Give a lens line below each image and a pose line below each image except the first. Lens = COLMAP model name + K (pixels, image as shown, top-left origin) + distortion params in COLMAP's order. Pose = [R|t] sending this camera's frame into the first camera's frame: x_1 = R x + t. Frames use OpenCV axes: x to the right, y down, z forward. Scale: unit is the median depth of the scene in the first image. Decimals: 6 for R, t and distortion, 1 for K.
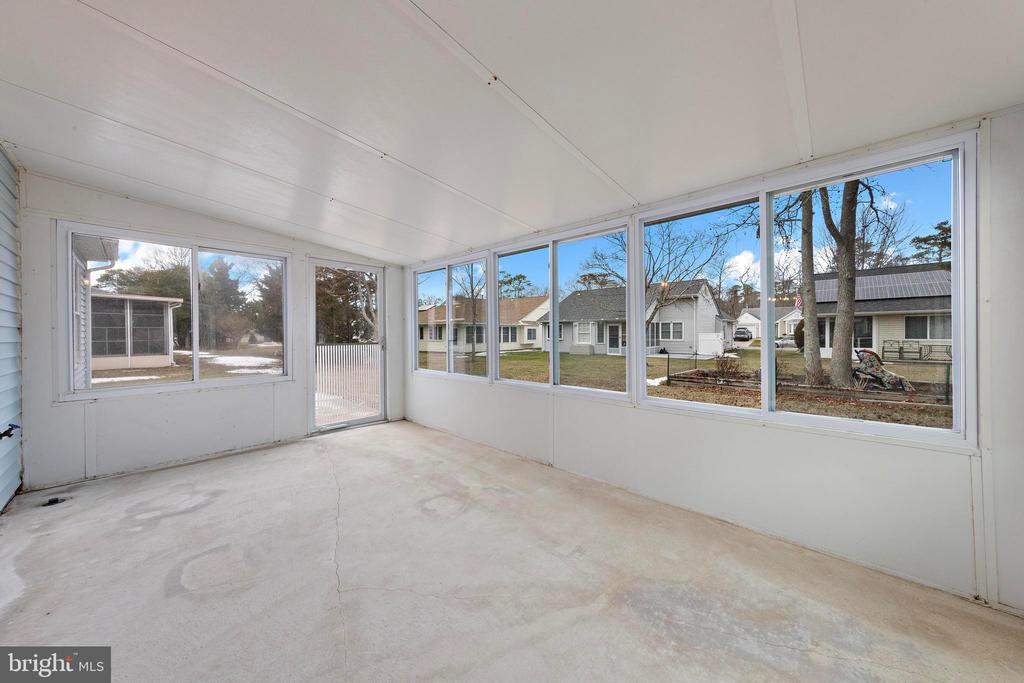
lens RADIAL K [[336.6, 0, 512.5], [0, 336.6, 337.1], [0, 0, 1]] dist [0.002662, -0.000423]
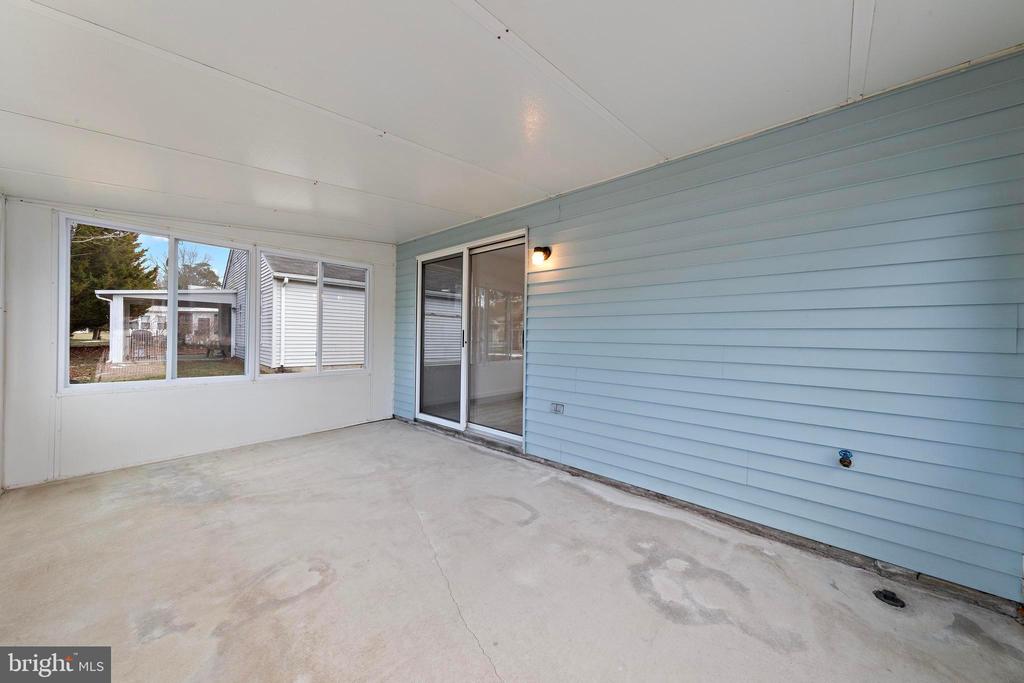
lens RADIAL K [[336.6, 0, 510.9], [0, 336.6, 336.9], [0, 0, 1]] dist [0.002662, -0.000423]
pose [[-0.999653, -0.013132, -0.022836, -0.685034], [-0.013368, 0.999859, 0.010183, -0.014426], [0.022699, 0.010484, -0.999687, 1.845243]]
